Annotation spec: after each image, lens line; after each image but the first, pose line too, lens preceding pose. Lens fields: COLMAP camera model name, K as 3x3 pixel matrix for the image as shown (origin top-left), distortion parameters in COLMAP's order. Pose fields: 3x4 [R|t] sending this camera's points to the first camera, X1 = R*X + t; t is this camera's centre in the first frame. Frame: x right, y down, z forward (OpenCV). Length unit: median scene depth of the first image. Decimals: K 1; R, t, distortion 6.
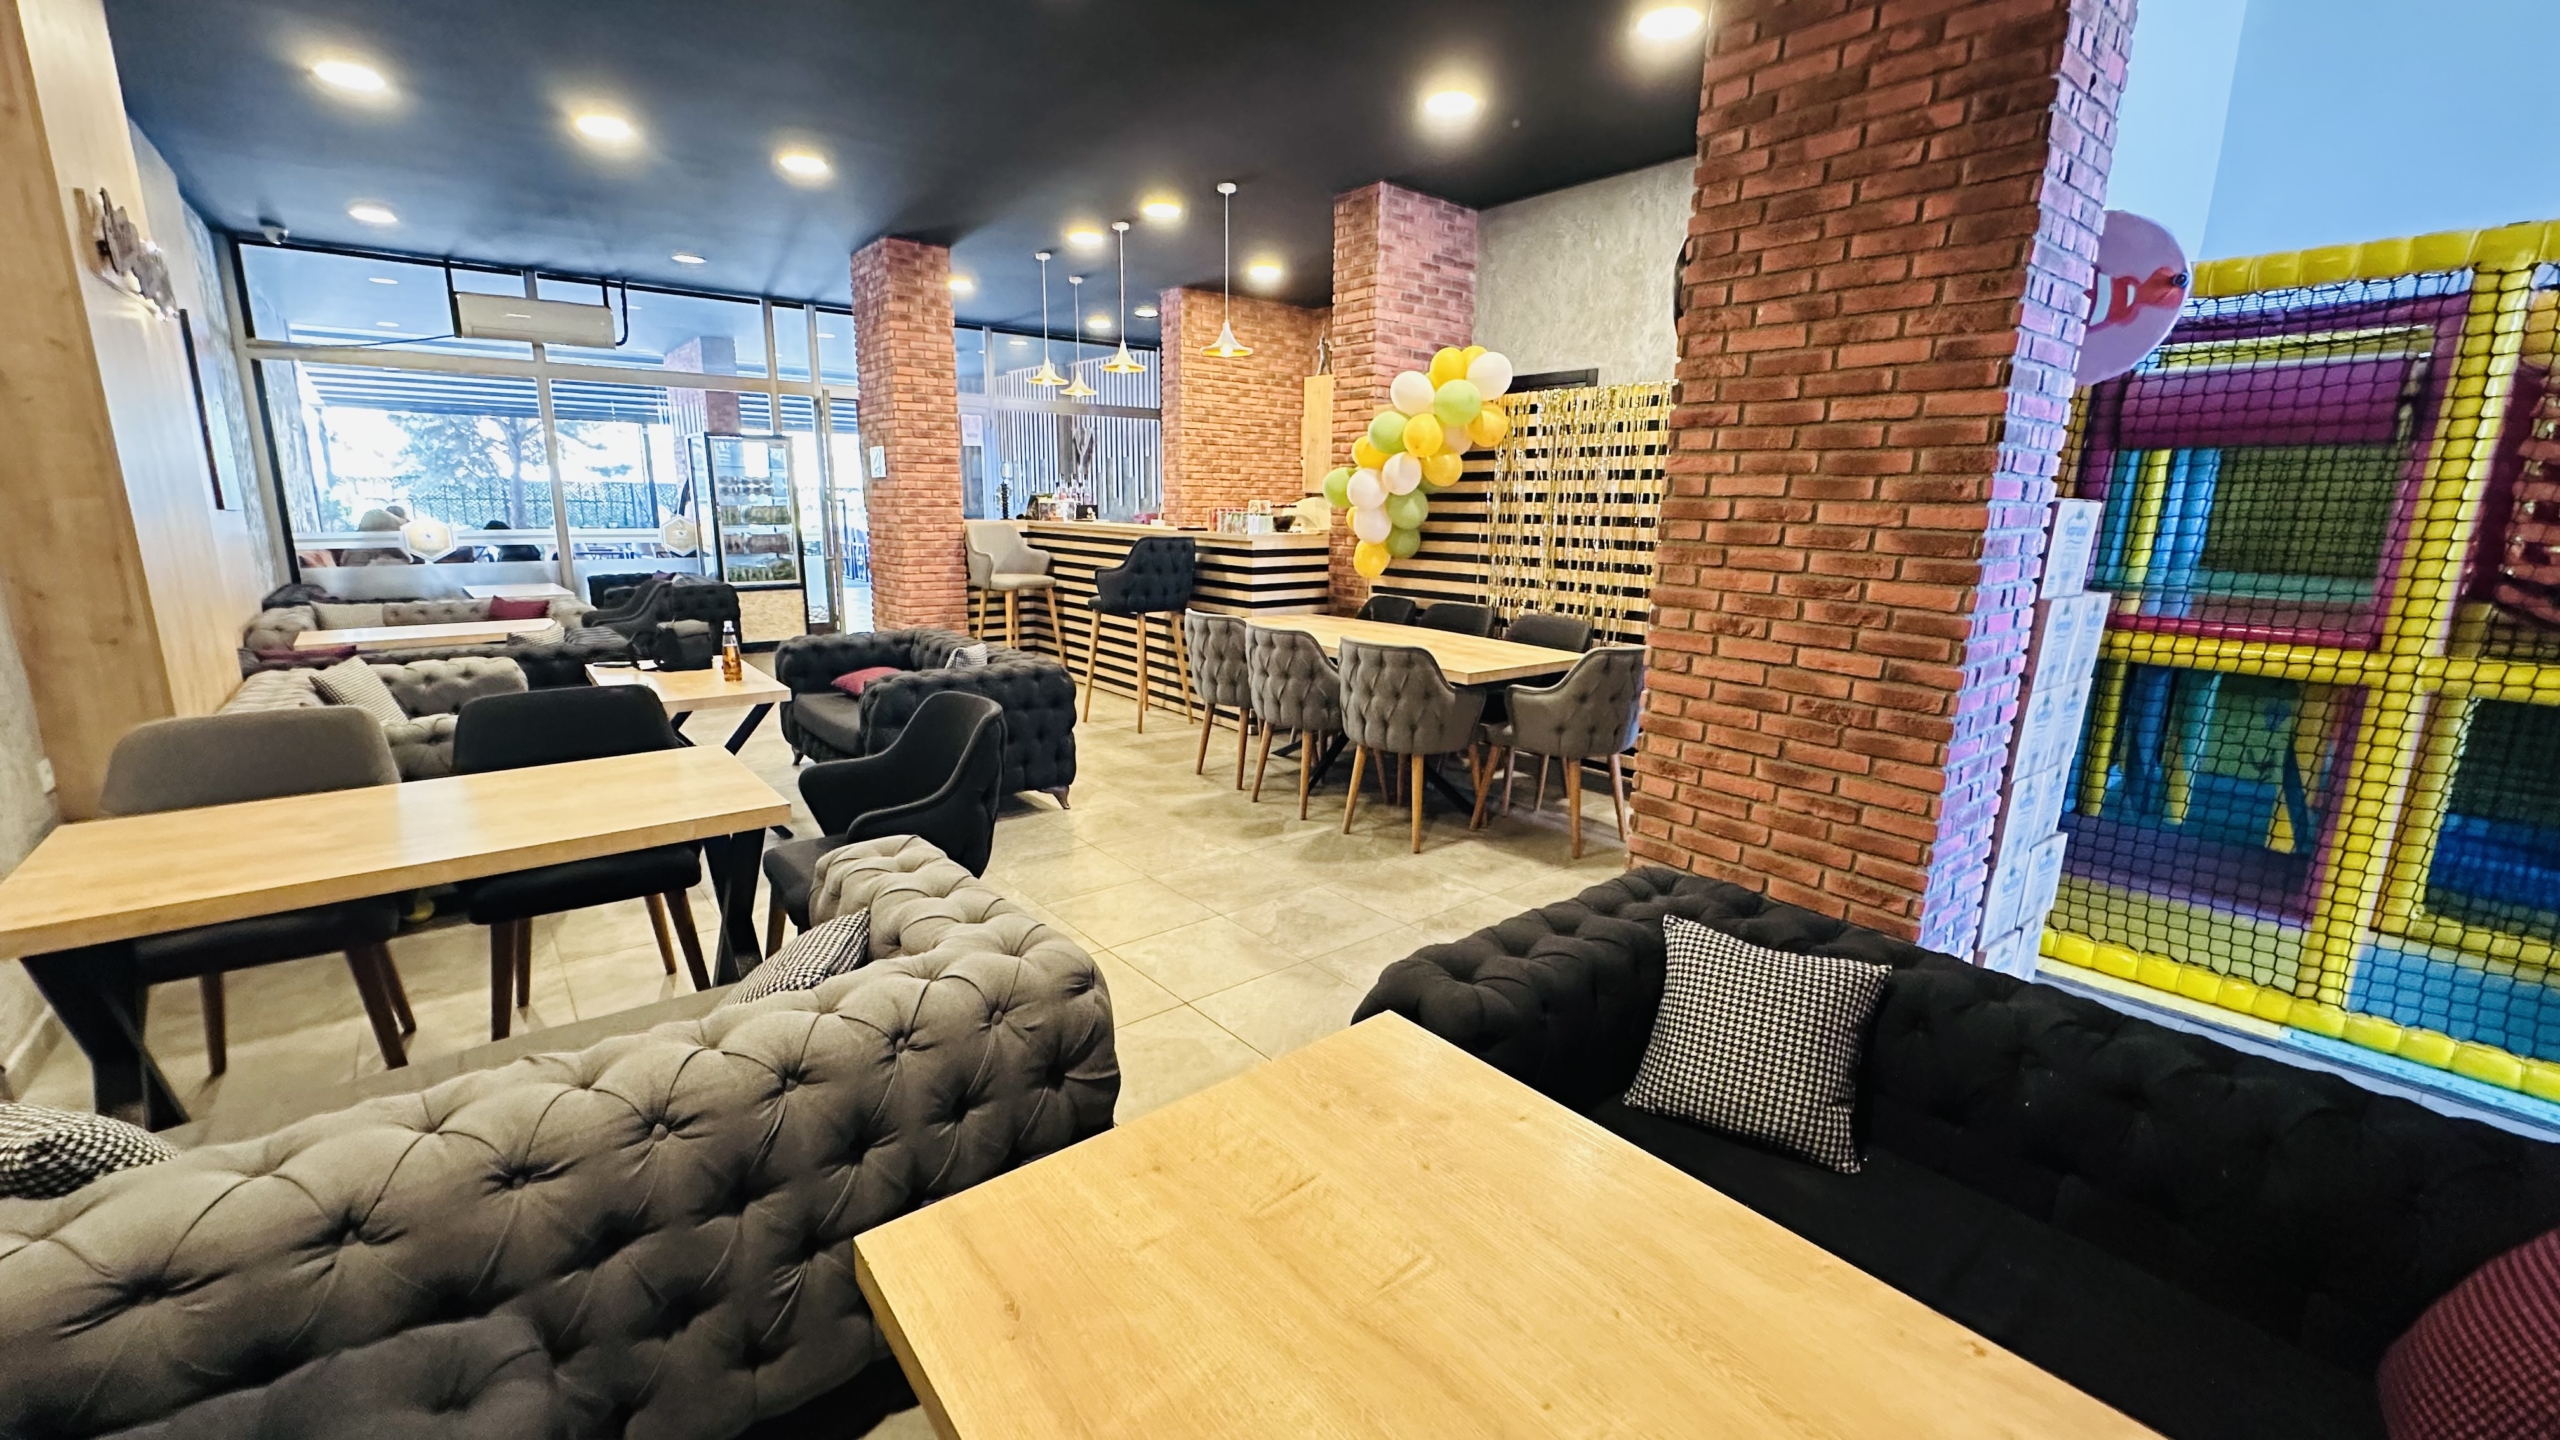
lens RADIAL K [[1020.0, 0, 1282.0], [0, 1020.0, 716.2], [0, 0, 1]] dist [-0.002802, 0.001515]
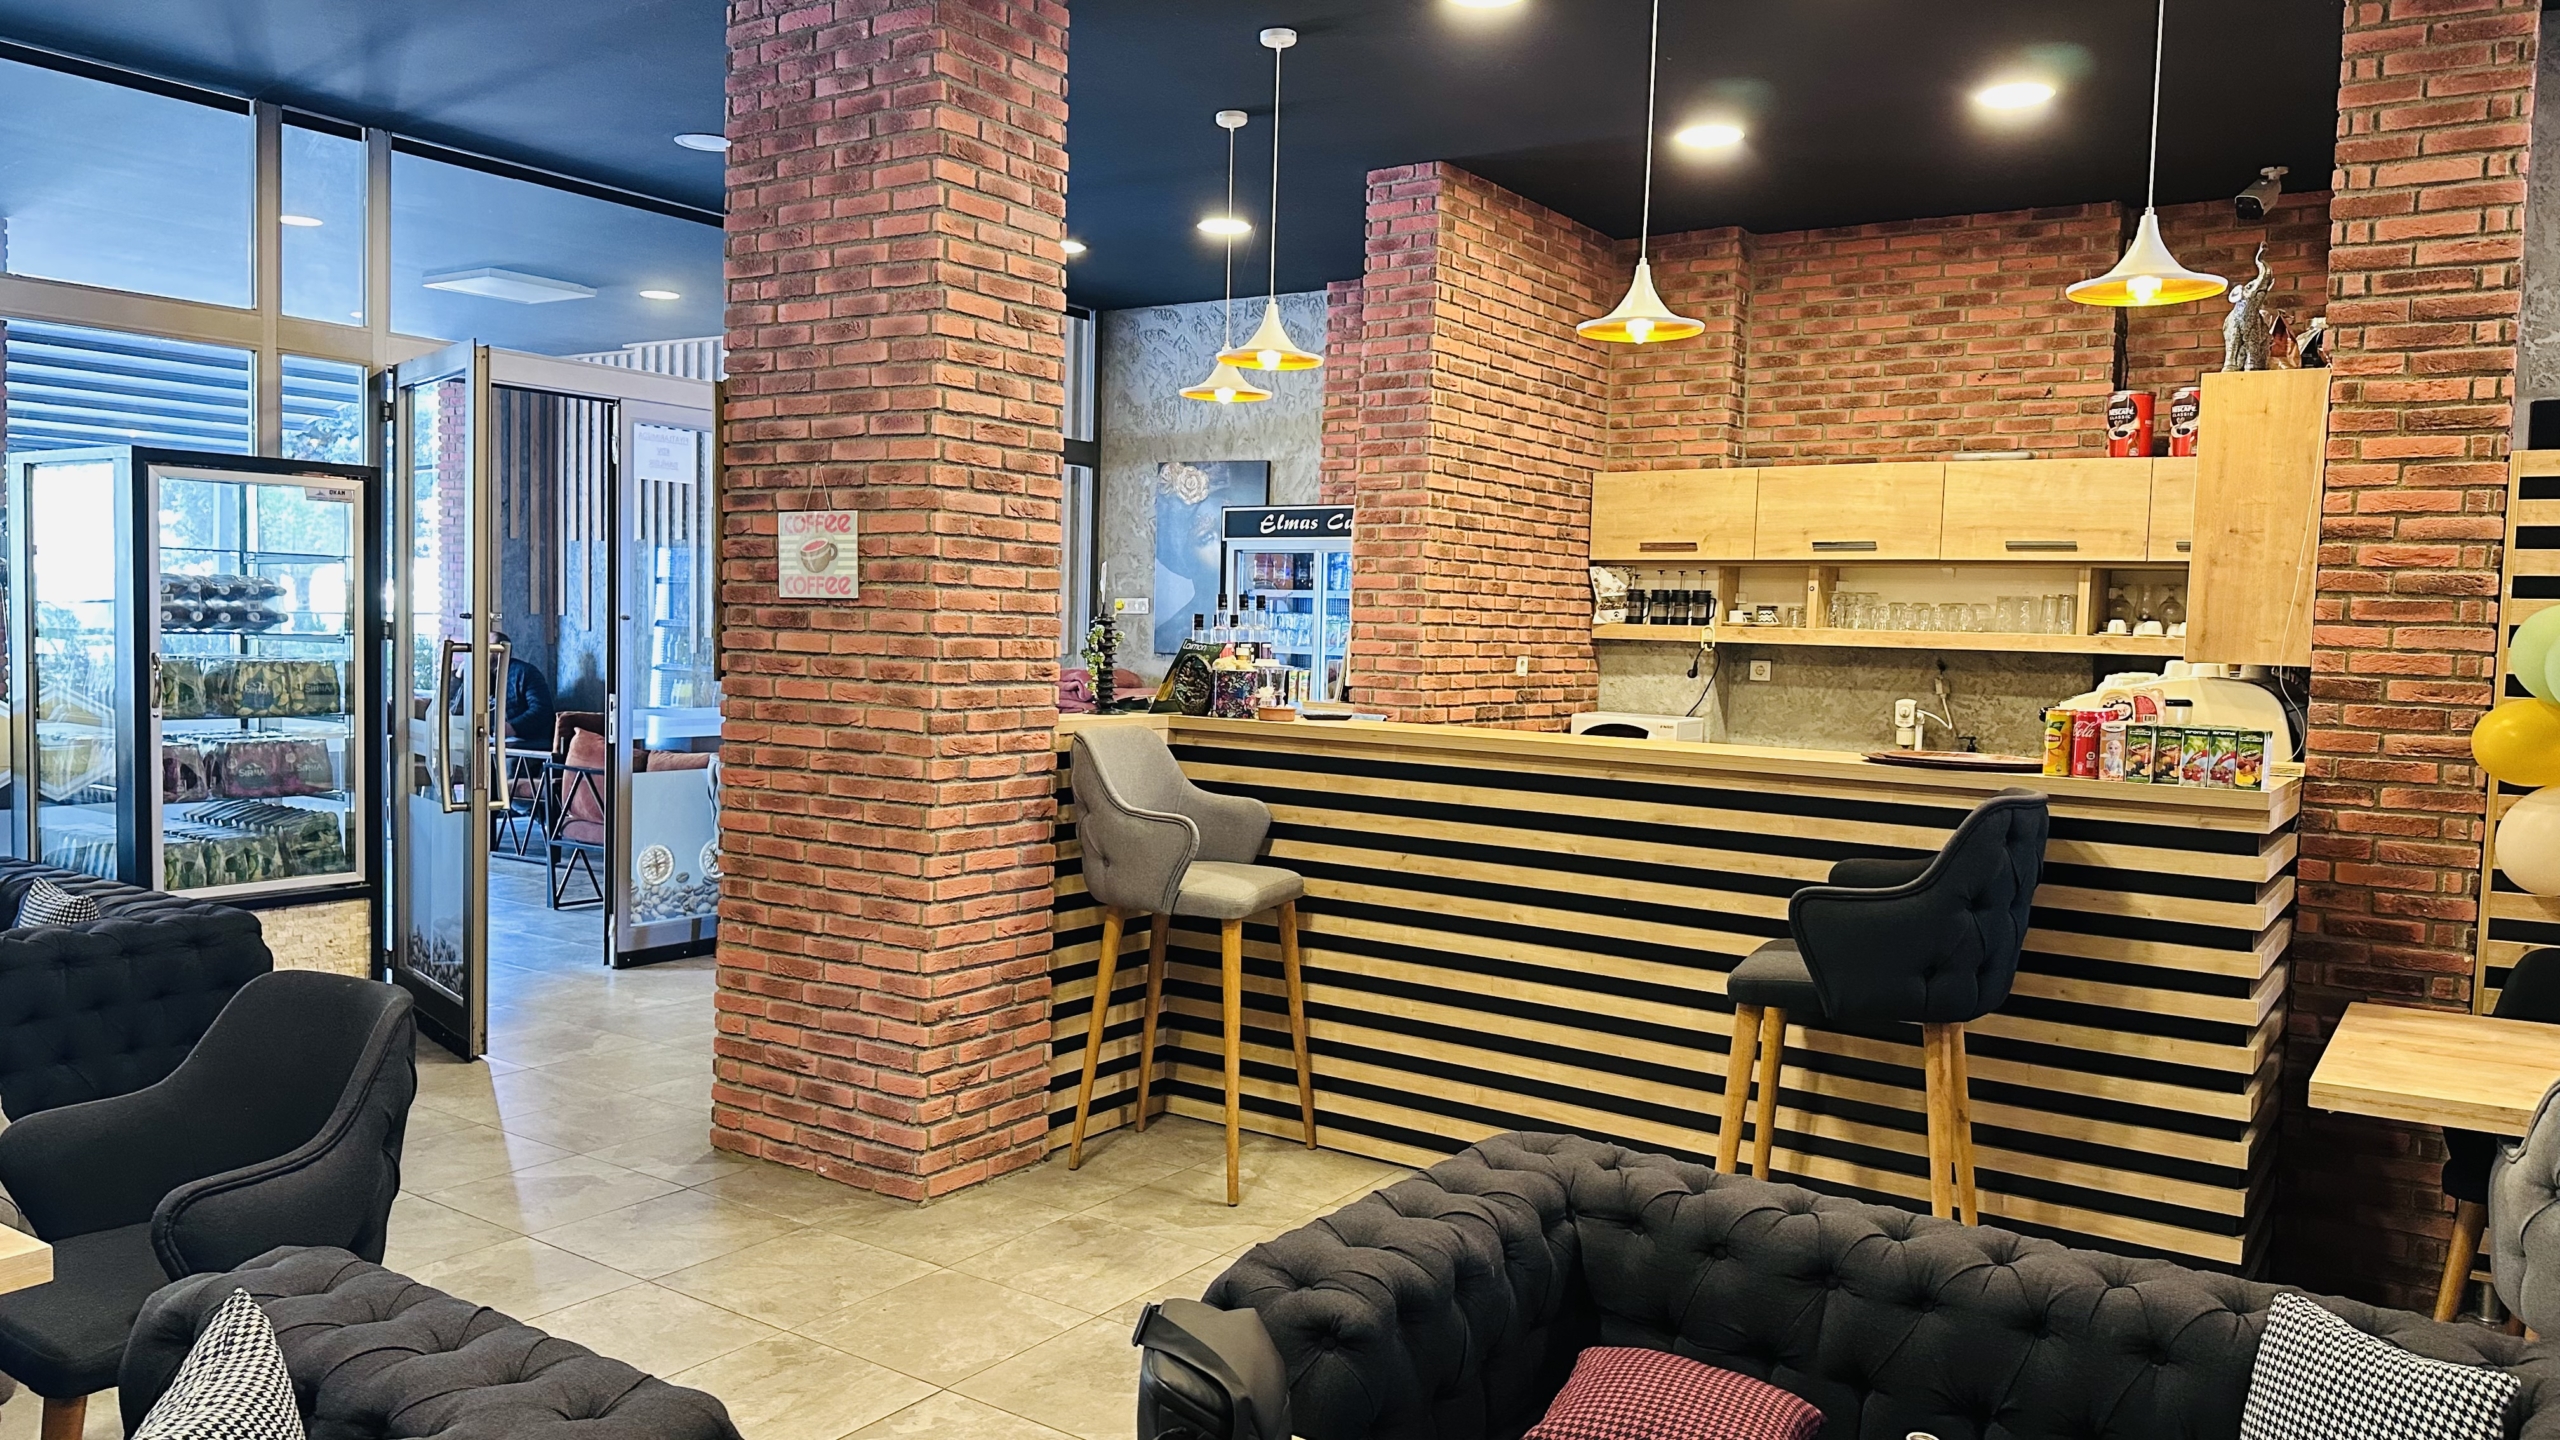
lens RADIAL K [[1779.8, 0, 1281.6], [0, 1779.8, 731.1], [0, 0, 1]] dist [0.086212, -0.113469]
pose [[0.960225, -0.003504, 0.279204, -0.456076], [0.043543, 0.989568, -0.137332, -0.109997], [-0.275810, 0.144027, 0.950361, 0.427938]]
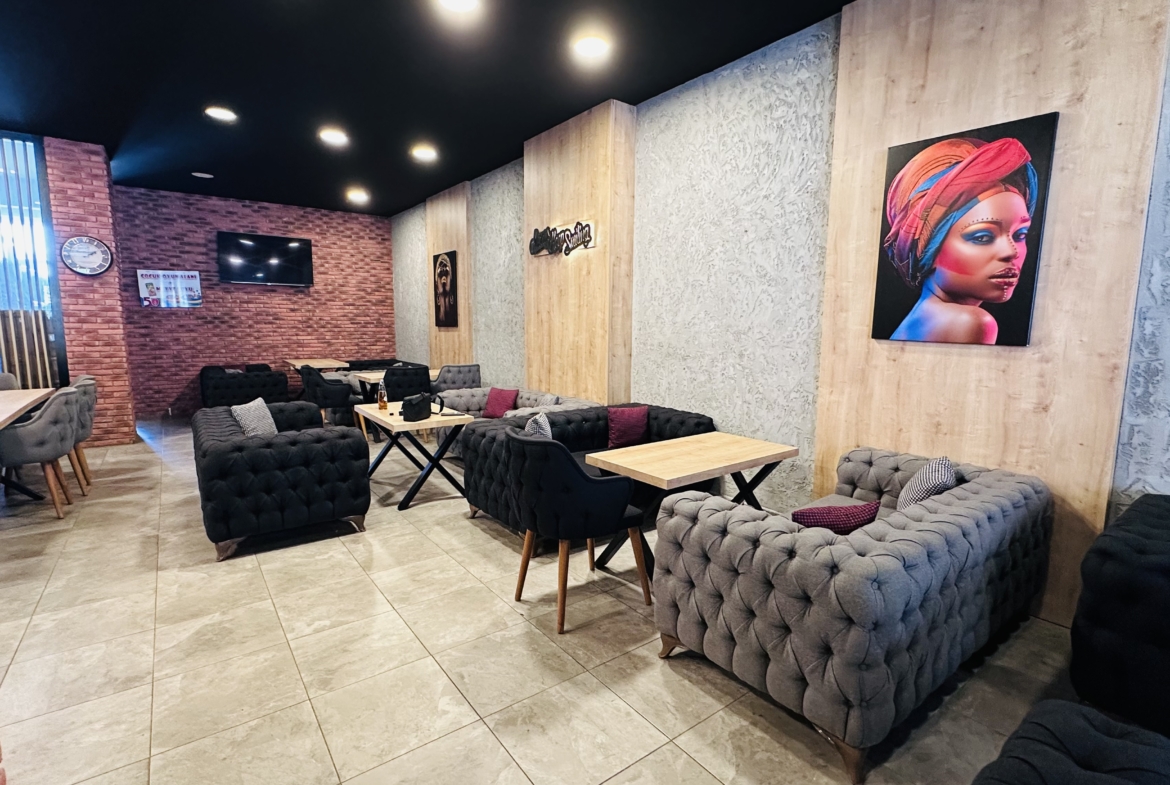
lens RADIAL K [[556.1, 0, 584.3], [0, 556.1, 391.5], [0, 0, 1]] dist [-0.001654, 0.000577]
pose [[-0.998611, -0.026239, 0.045699, -0.600265], [-0.009753, 0.944267, 0.329036, -0.260999], [-0.051786, 0.328133, -0.943211, 1.220152]]
